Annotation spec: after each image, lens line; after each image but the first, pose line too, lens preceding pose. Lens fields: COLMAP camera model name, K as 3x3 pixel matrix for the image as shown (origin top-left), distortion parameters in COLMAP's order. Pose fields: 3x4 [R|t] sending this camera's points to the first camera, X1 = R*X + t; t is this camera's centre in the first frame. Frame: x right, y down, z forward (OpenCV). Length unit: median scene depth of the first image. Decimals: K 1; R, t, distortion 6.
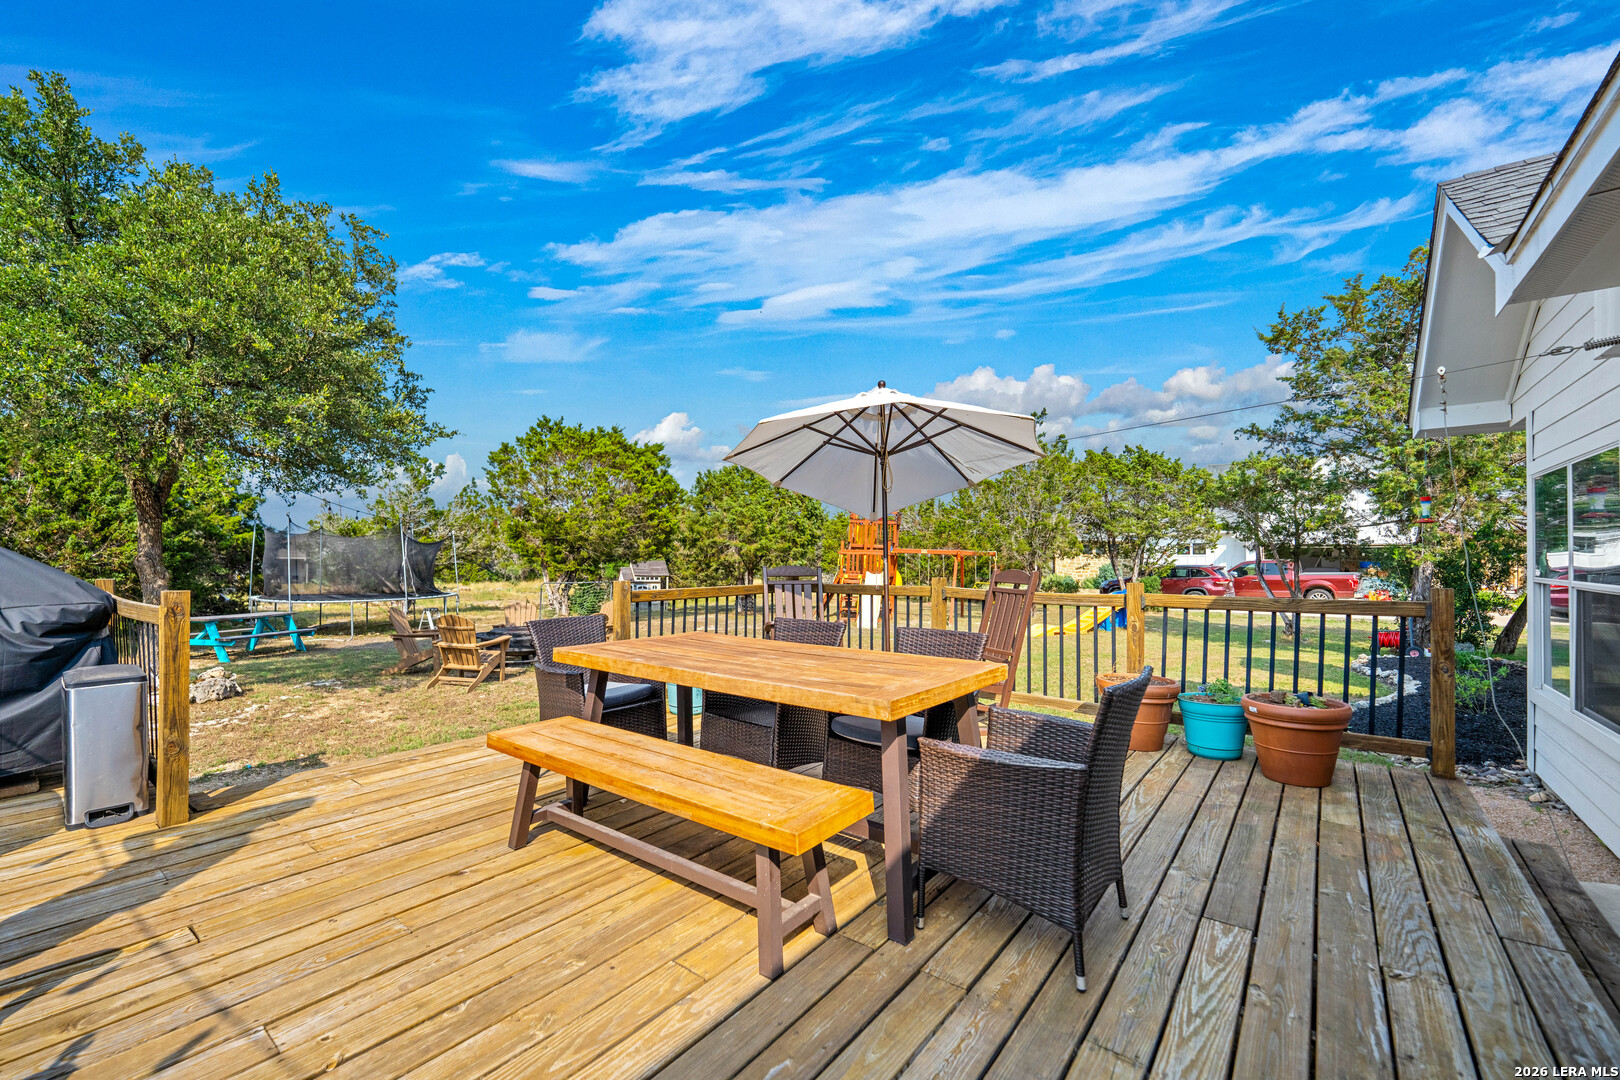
lens RADIAL K [[655.9, 0, 775.0], [0, 655.9, 570.6], [0, 0, 1]] dist [-0.000609, -0.000027]
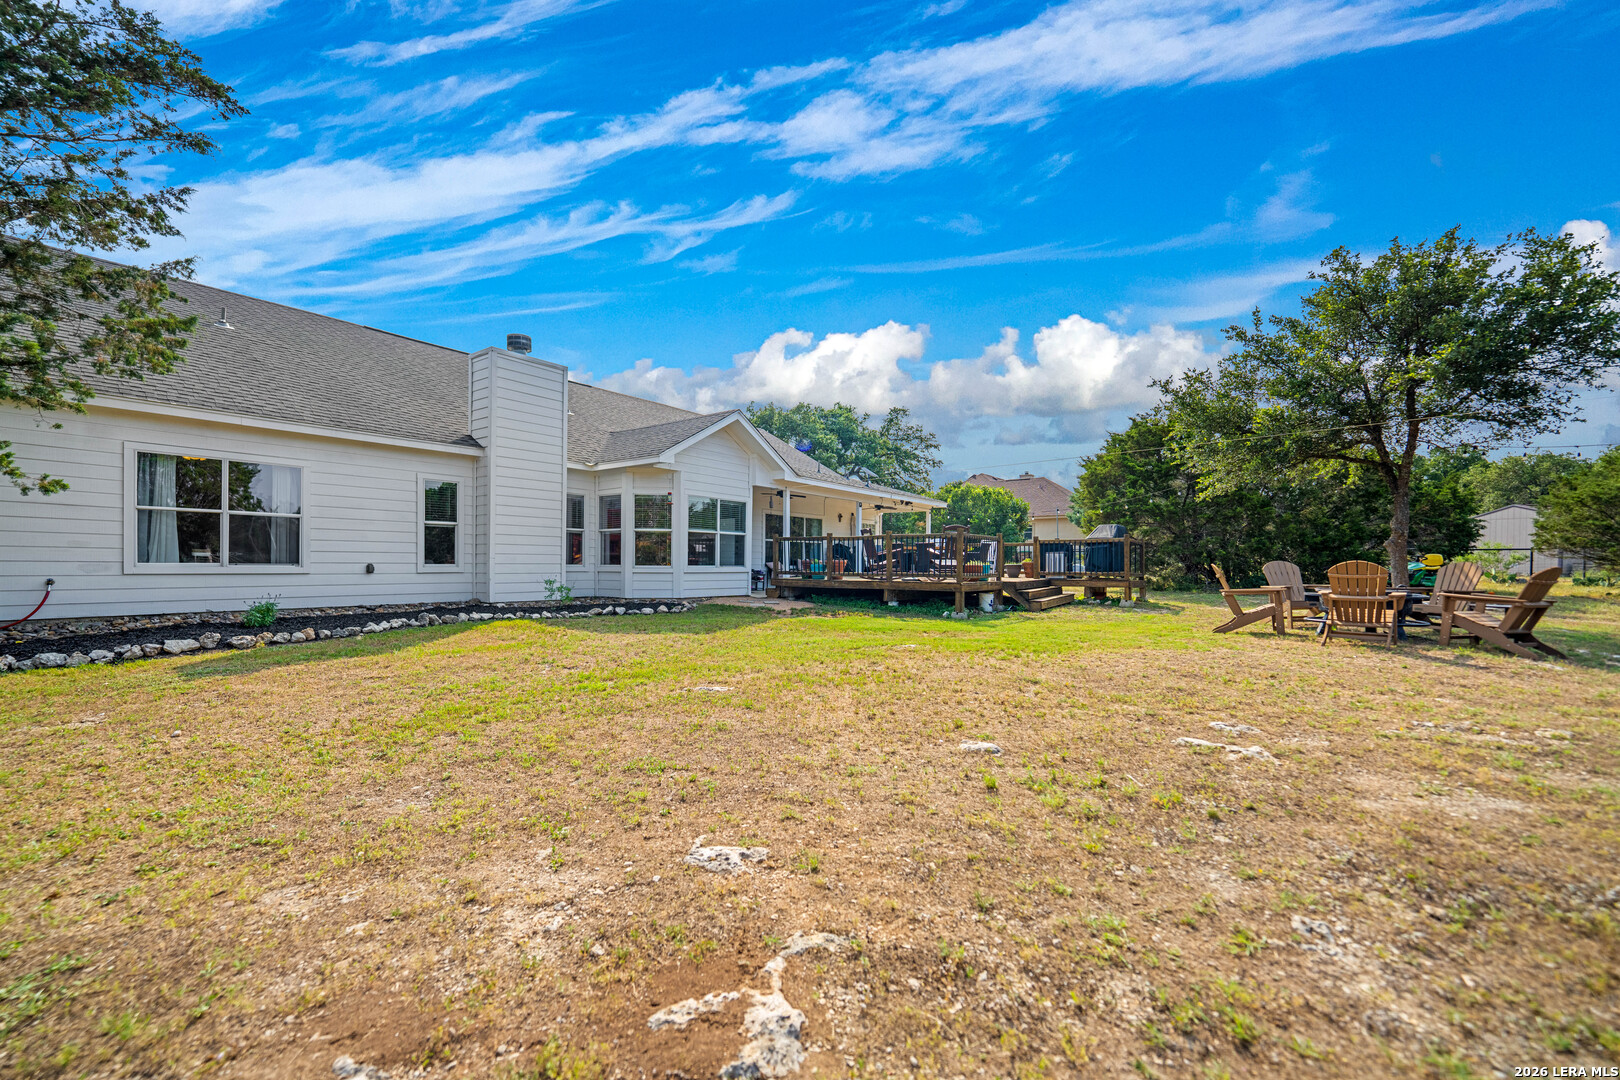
lens RADIAL K [[655.9, 0, 809.5], [0, 655.9, 544.6], [0, 0, 1]] dist [-0.000609, -0.000027]
pose [[0.999907, 0.013498, 0.002014, 1.006193], [-0.013518, 0.999857, 0.010184, -0.075524], [-0.001876, -0.010210, 0.999946, 0.050499]]
